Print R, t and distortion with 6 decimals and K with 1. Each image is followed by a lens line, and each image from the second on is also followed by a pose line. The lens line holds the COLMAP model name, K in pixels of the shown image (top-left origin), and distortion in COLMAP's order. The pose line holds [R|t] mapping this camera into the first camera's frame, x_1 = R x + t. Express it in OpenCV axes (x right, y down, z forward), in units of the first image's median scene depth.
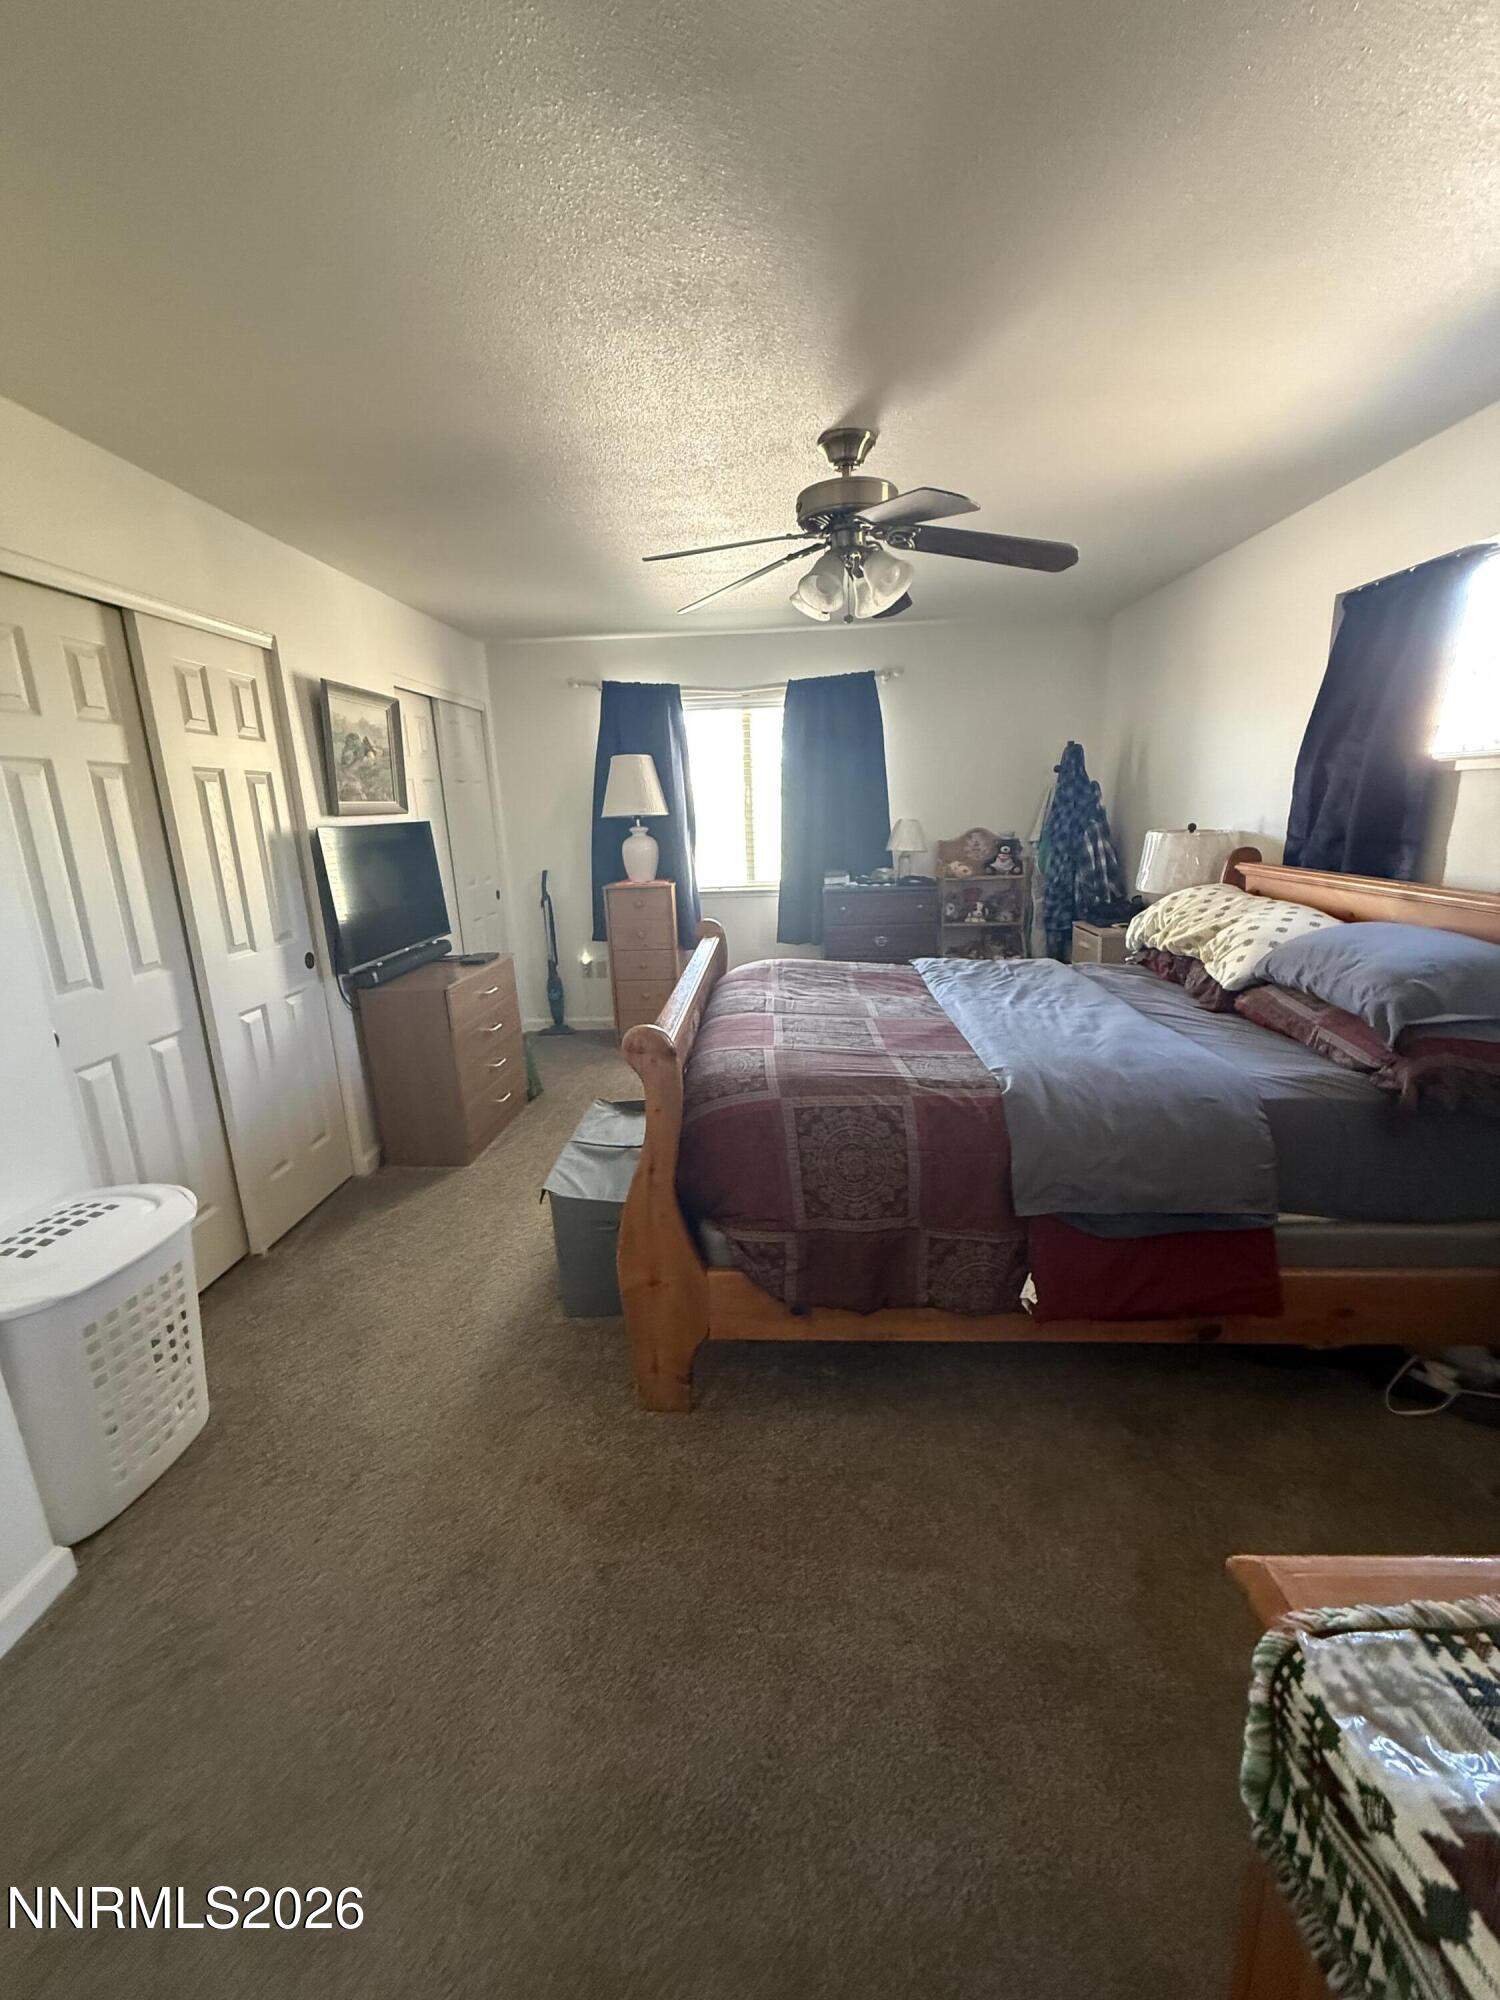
lens RADIAL K [[794.6, 0, 745.1], [0, 794.6, 995.9], [0, 0, 1]] dist [0.001173, -0.000327]
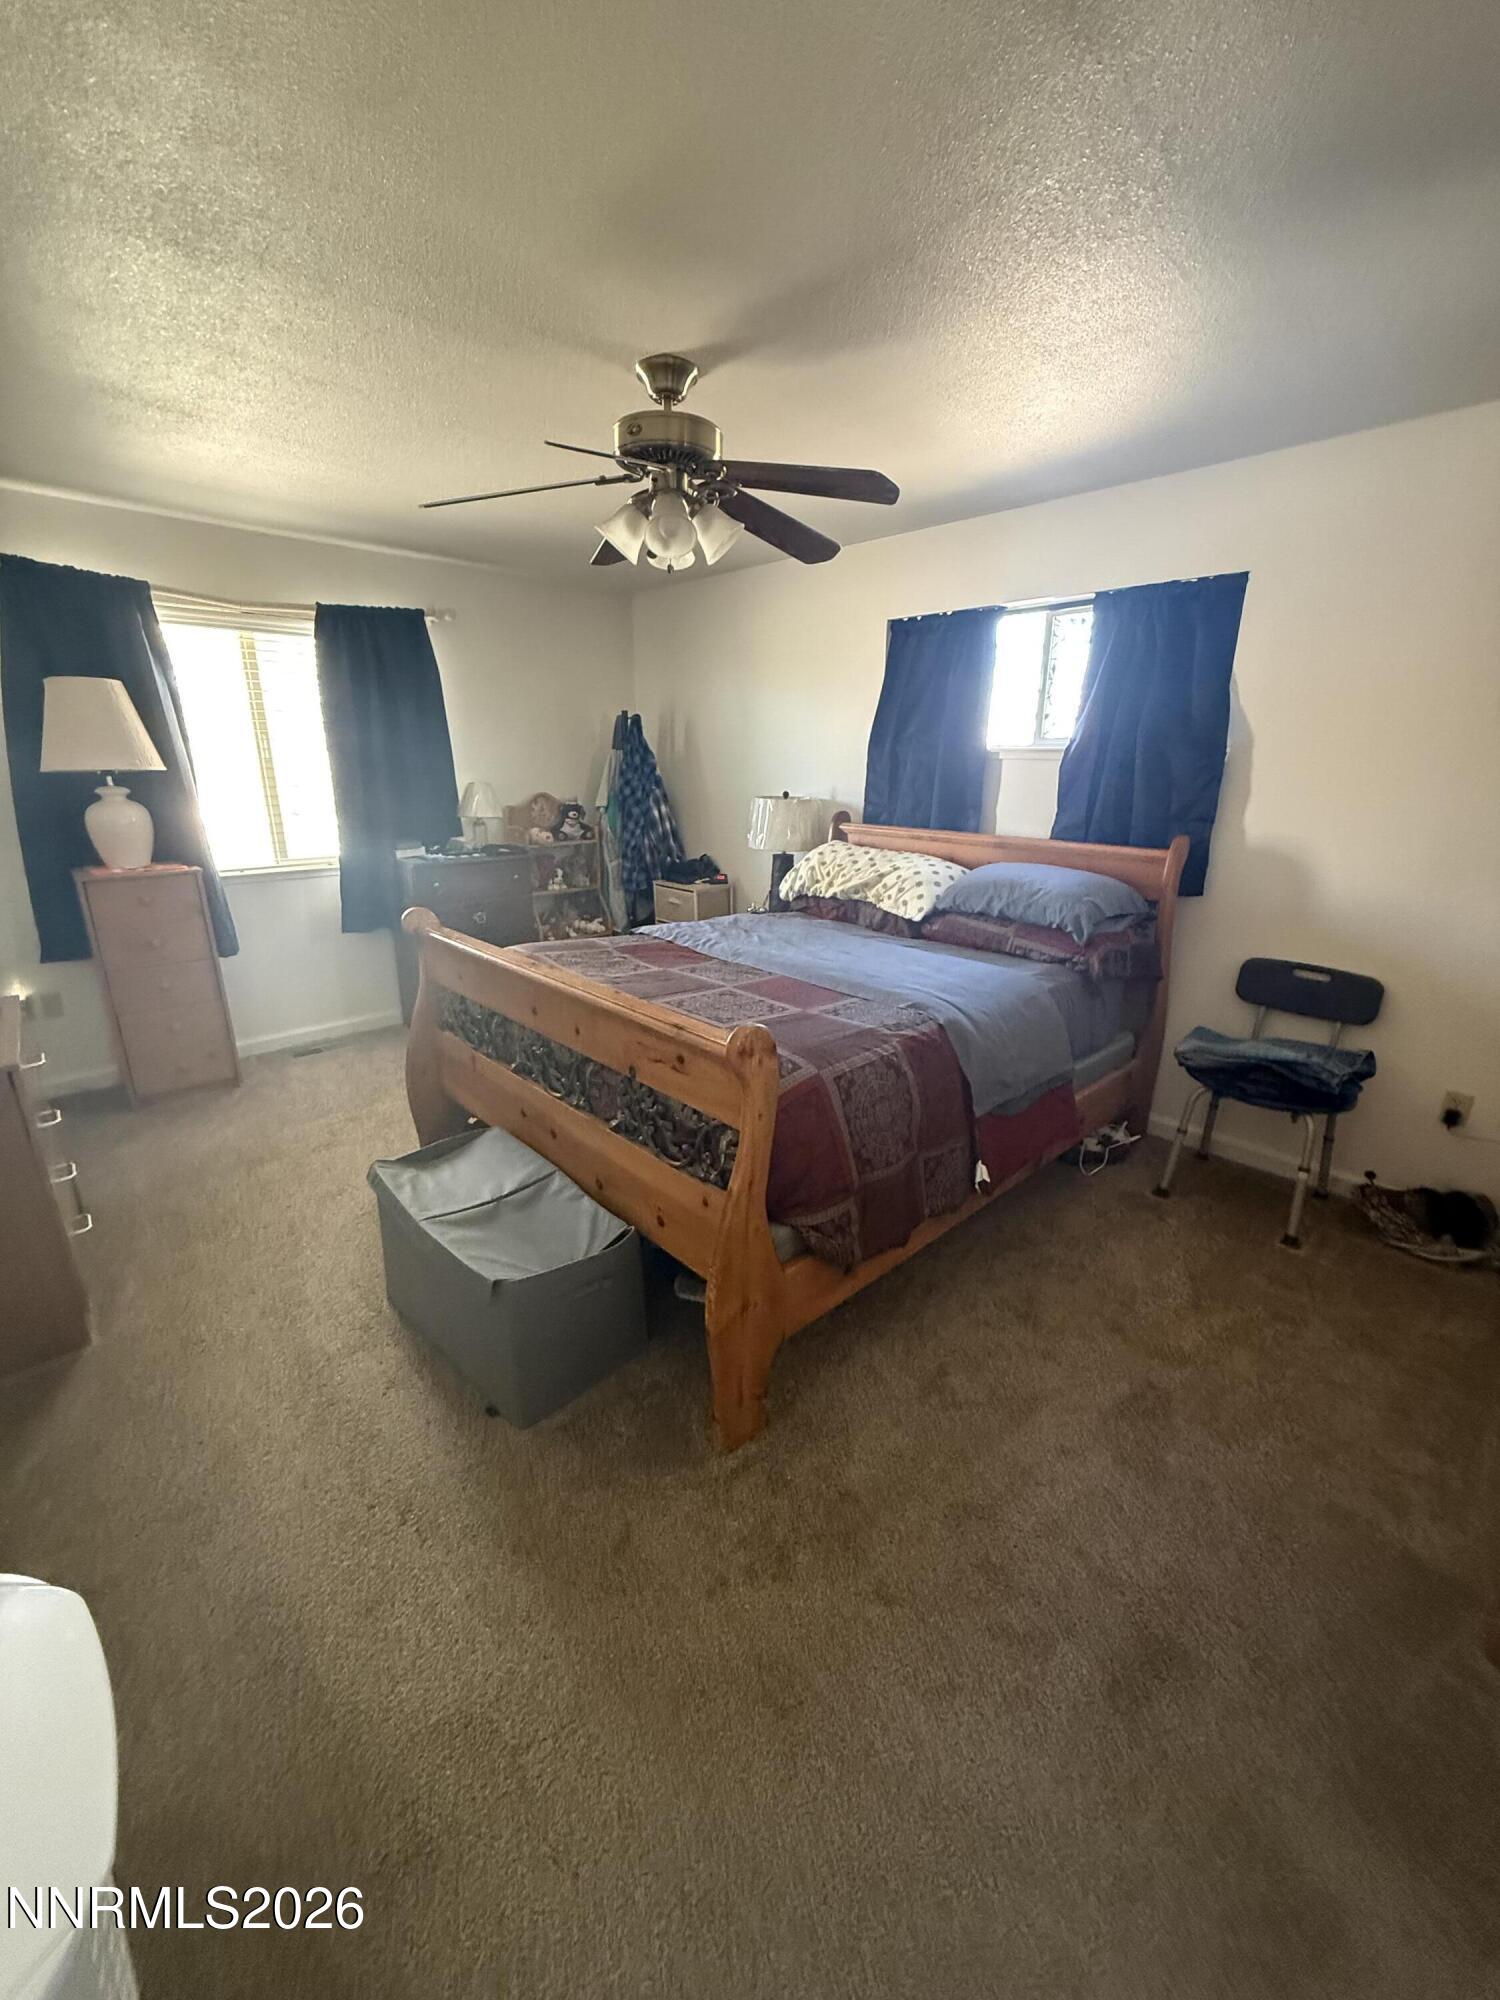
lens RADIAL K [[794.6, 0, 746.6], [0, 794.6, 998.6], [0, 0, 1]] dist [0.001173, -0.000327]
pose [[0.693017, -0.173268, 0.699790, -0.305069], [0.140038, 0.984553, 0.105093, -0.034141], [-0.707190, 0.025166, 0.706576, 0.159374]]
